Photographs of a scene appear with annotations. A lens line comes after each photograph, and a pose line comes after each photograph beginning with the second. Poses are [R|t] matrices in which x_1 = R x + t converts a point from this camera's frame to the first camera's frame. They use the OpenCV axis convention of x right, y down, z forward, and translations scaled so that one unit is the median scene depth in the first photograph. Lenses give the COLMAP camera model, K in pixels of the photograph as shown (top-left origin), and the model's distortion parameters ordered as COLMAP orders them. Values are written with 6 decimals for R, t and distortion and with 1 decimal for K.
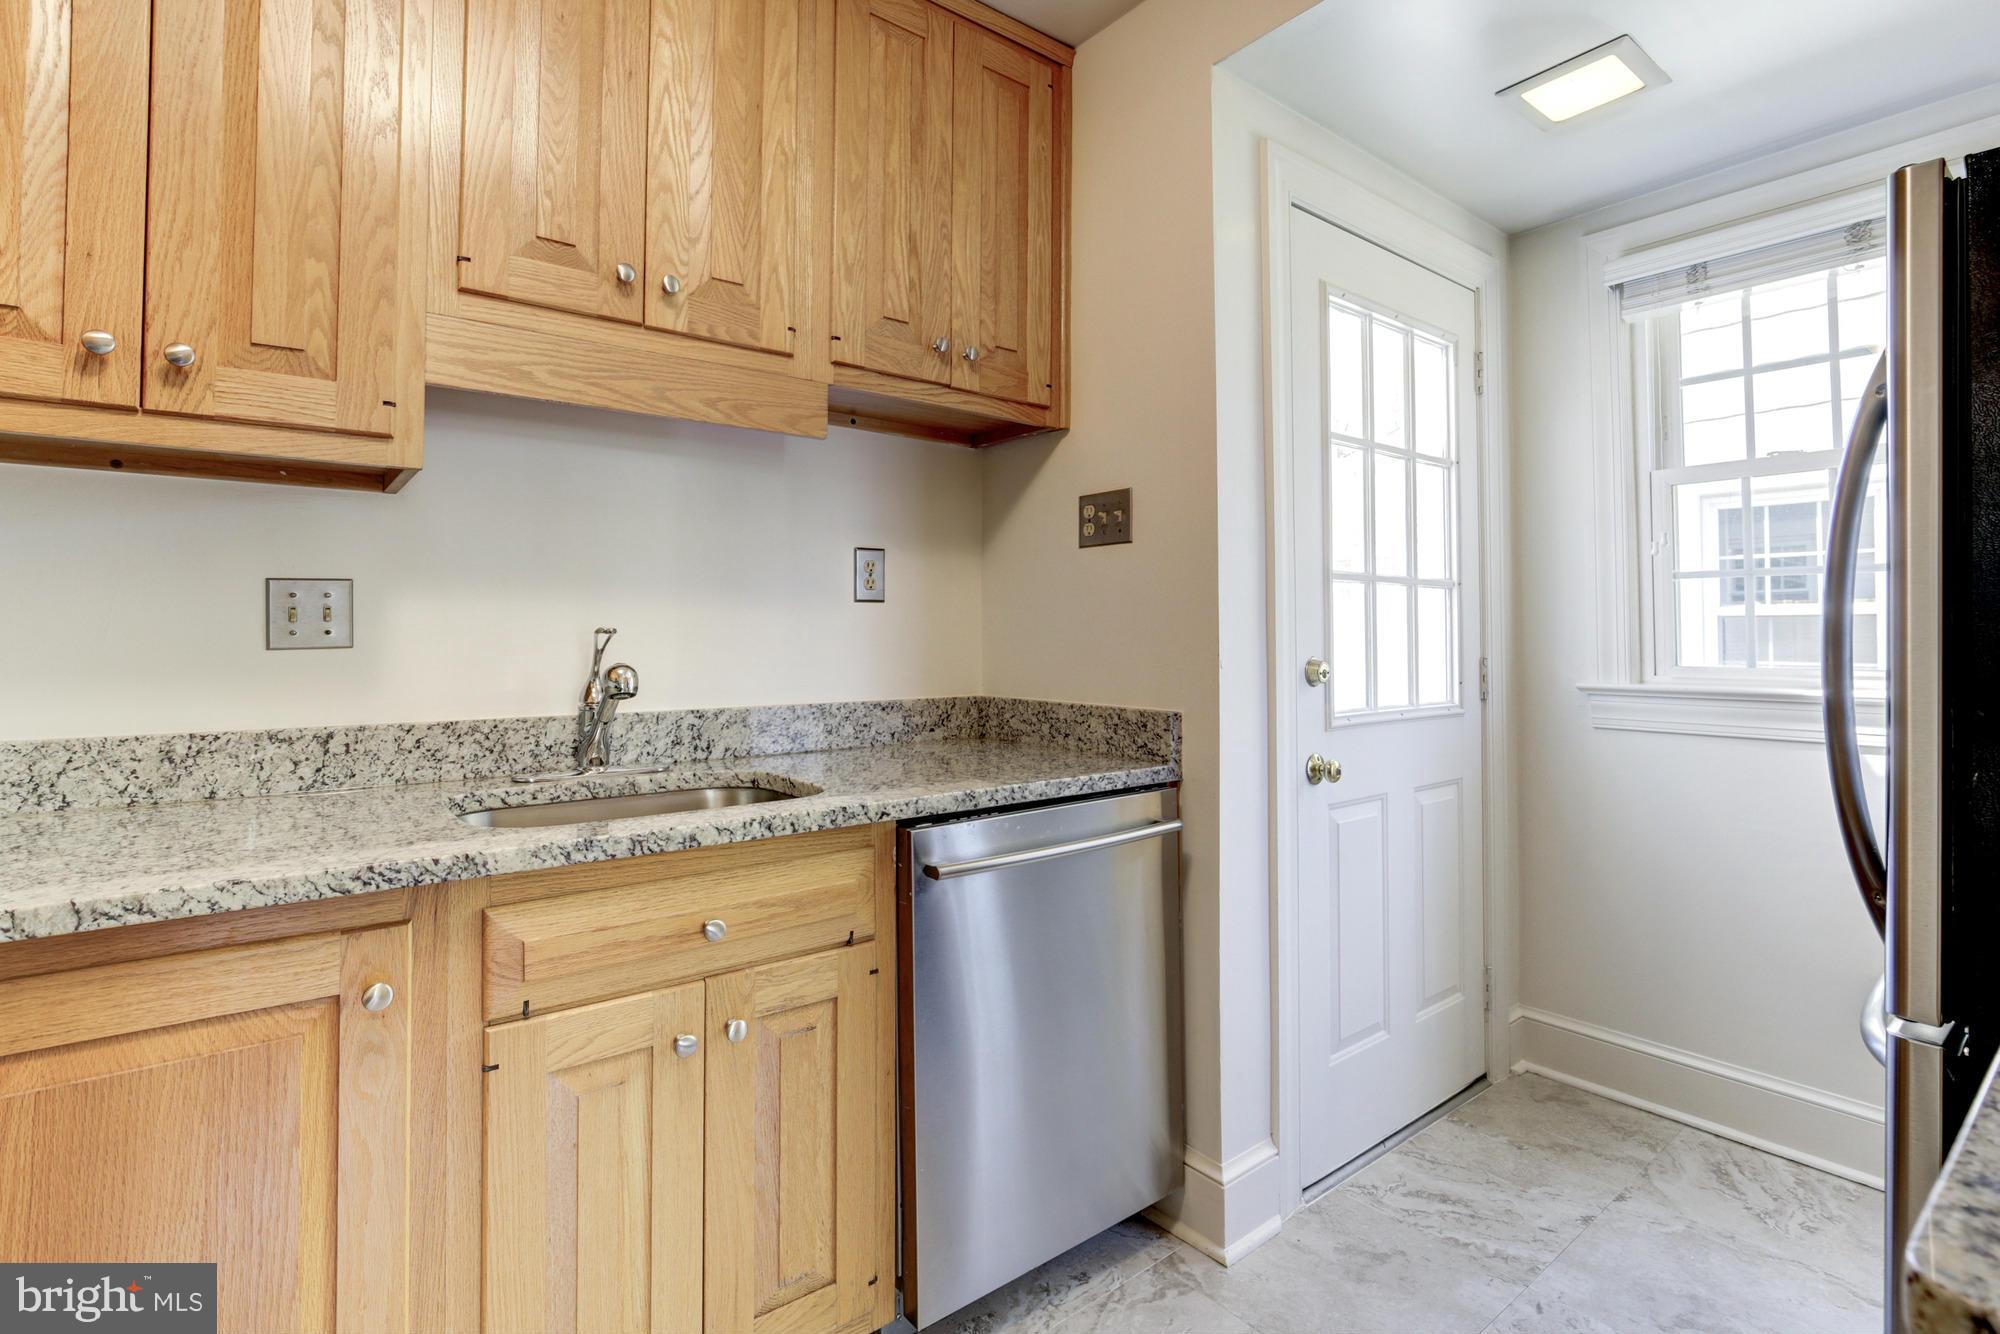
lens RADIAL K [[959.7, 0, 998.2], [0, 959.7, 608.1], [0, 0, 1]] dist [-0.014890, 0.000366]
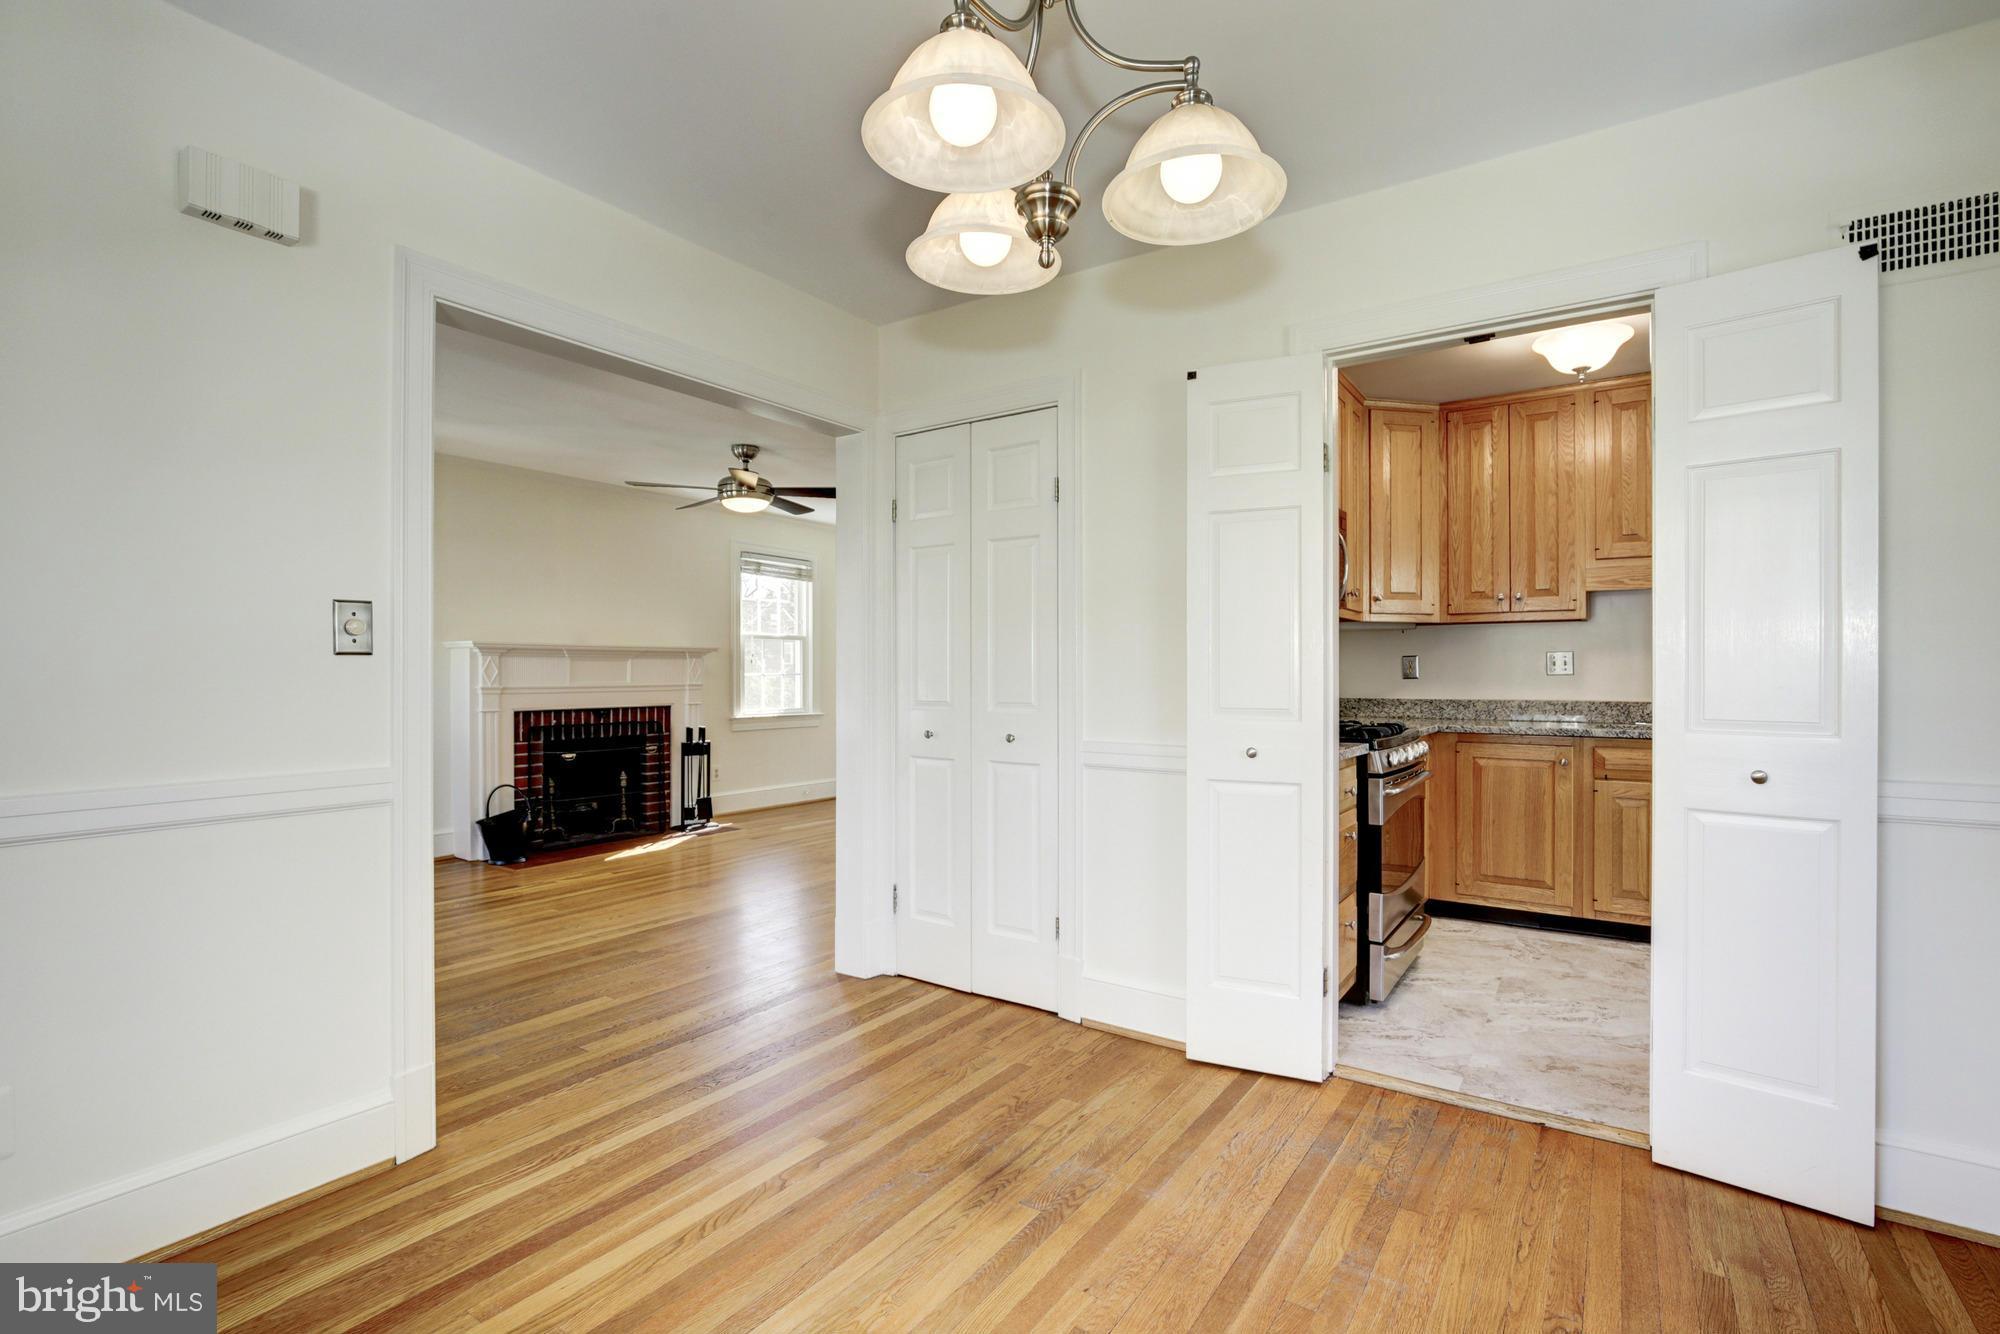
lens RADIAL K [[918.9, 0, 1003.7], [0, 918.9, 671.4], [0, 0, 1]] dist [-0.015071, 0.000282]
pose [[0.307384, -0.001768, -0.951584, 1.528890], [0.029817, 0.999525, 0.007774, -0.045829], [0.951118, -0.030763, 0.307291, -1.609563]]
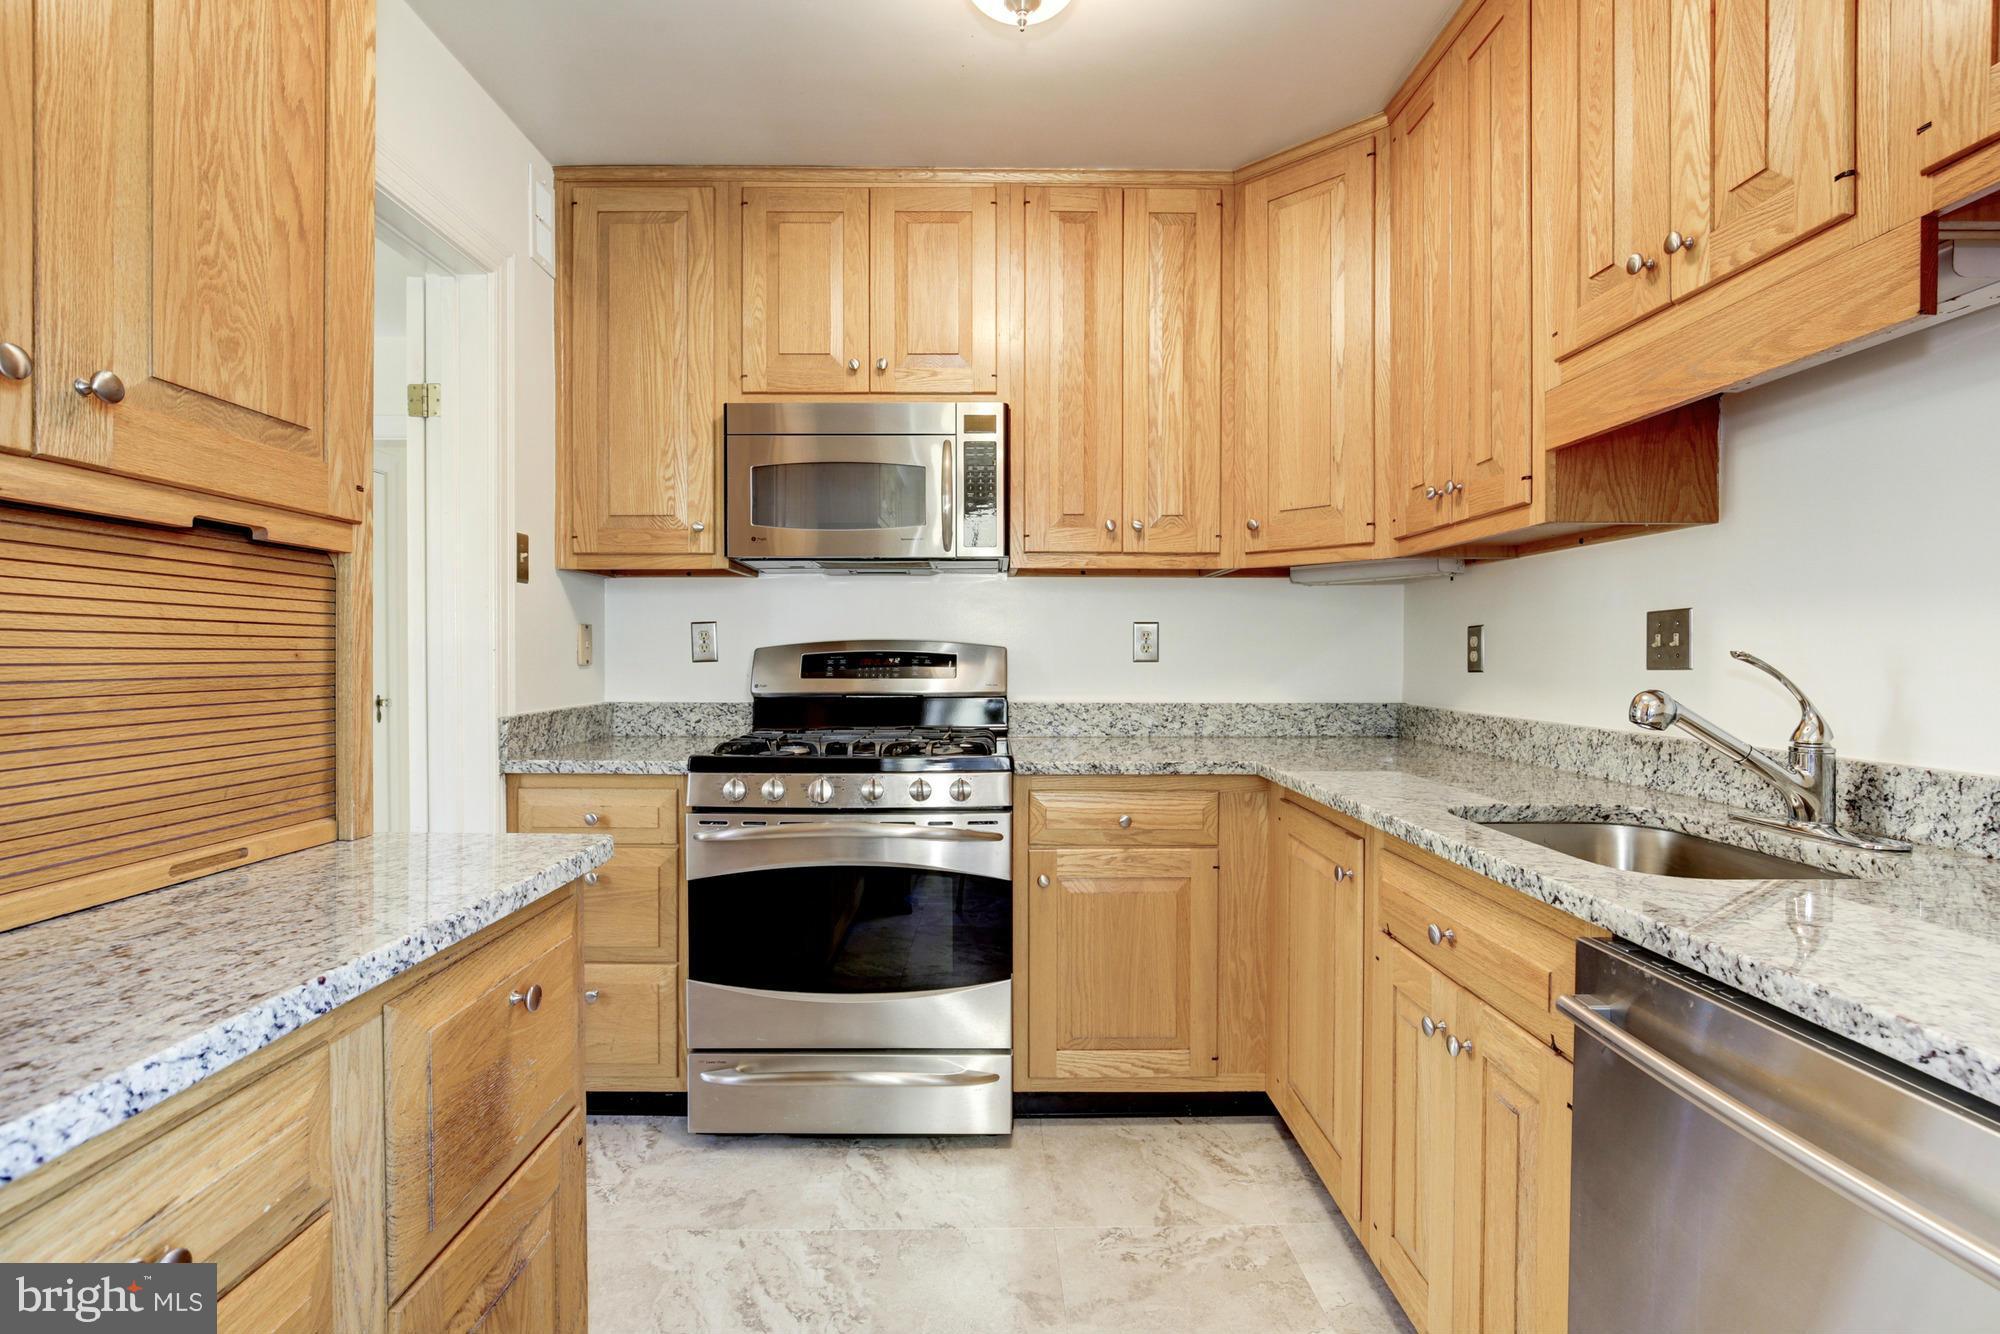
lens RADIAL K [[918.9, 0, 1003.7], [0, 918.9, 671.4], [0, 0, 1]] dist [-0.015071, 0.000282]
pose [[-0.600743, 0.014631, -0.799308, 0.671266], [0.020302, 0.999789, 0.003042, 0.024901], [0.799185, -0.014400, -0.600913, 1.029110]]
